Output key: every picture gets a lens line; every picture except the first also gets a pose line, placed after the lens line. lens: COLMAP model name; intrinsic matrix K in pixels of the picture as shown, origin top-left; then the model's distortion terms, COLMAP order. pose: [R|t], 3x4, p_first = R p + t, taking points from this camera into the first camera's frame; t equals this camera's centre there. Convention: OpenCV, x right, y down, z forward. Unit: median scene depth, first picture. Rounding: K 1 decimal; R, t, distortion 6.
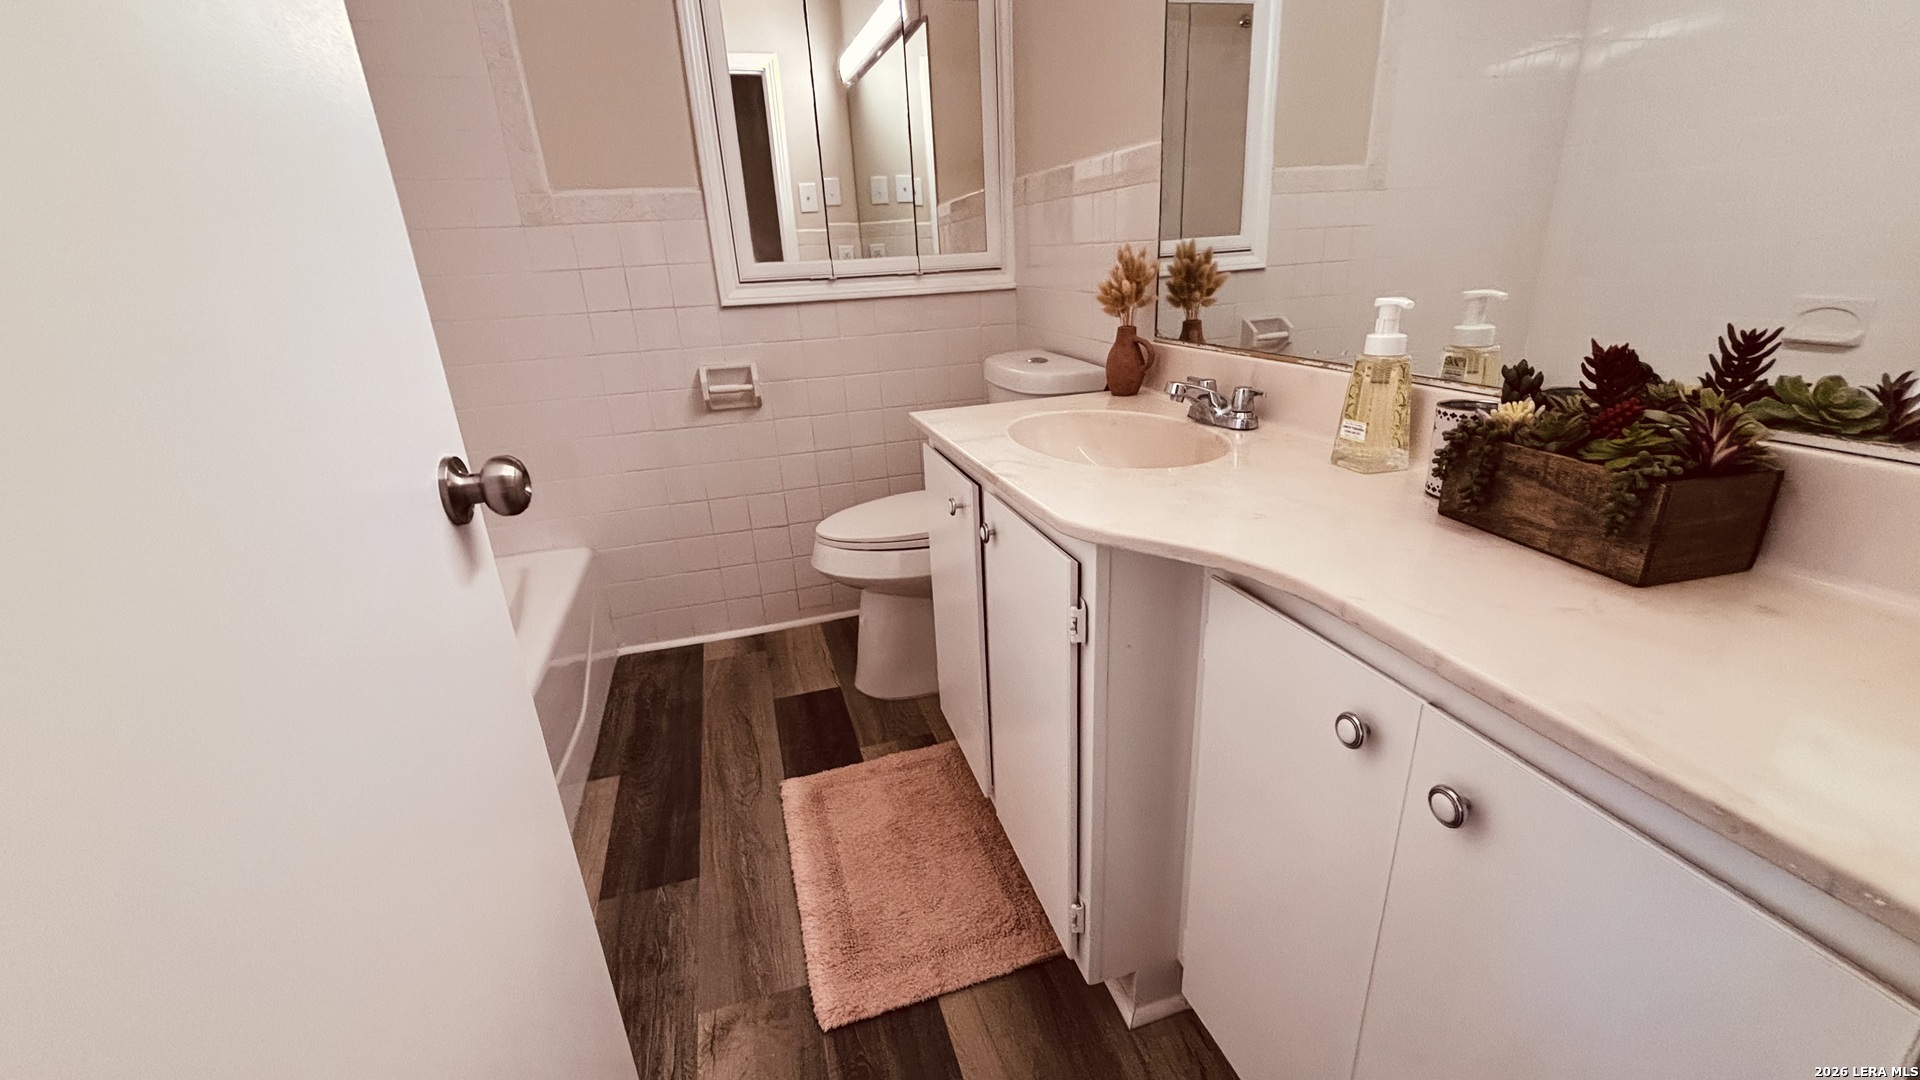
lens RADIAL K [[780.2, 0, 960.0], [0, 780.2, 540.0], [0, 0, 1]] dist [-0.003075, -0.000334]
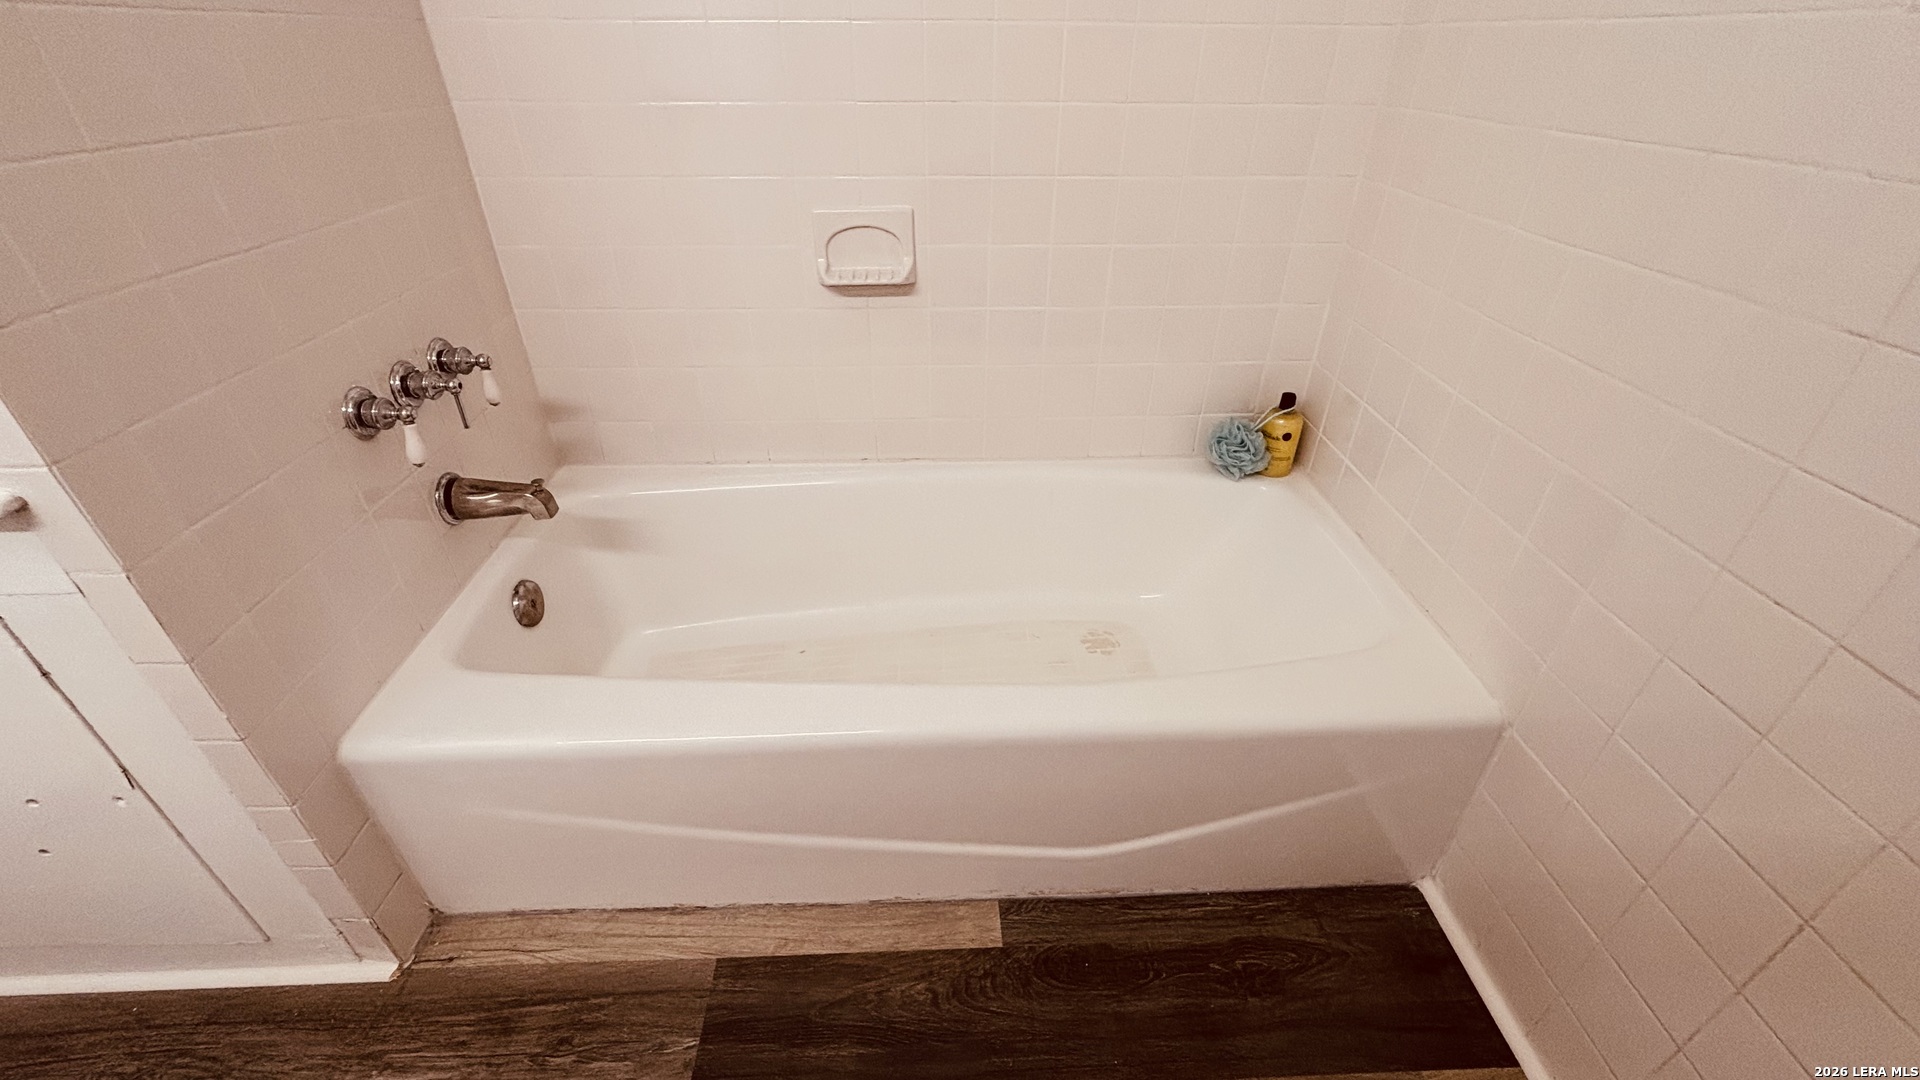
lens RADIAL K [[780.2, 0, 960.0], [0, 780.2, 540.0], [0, 0, 1]] dist [-0.003075, -0.000334]
pose [[-0.251357, 0.563562, -0.786904, -0.143003], [-0.320062, 0.718873, 0.617075, -0.343476], [0.913444, 0.406964, -0.000319, 0.966836]]
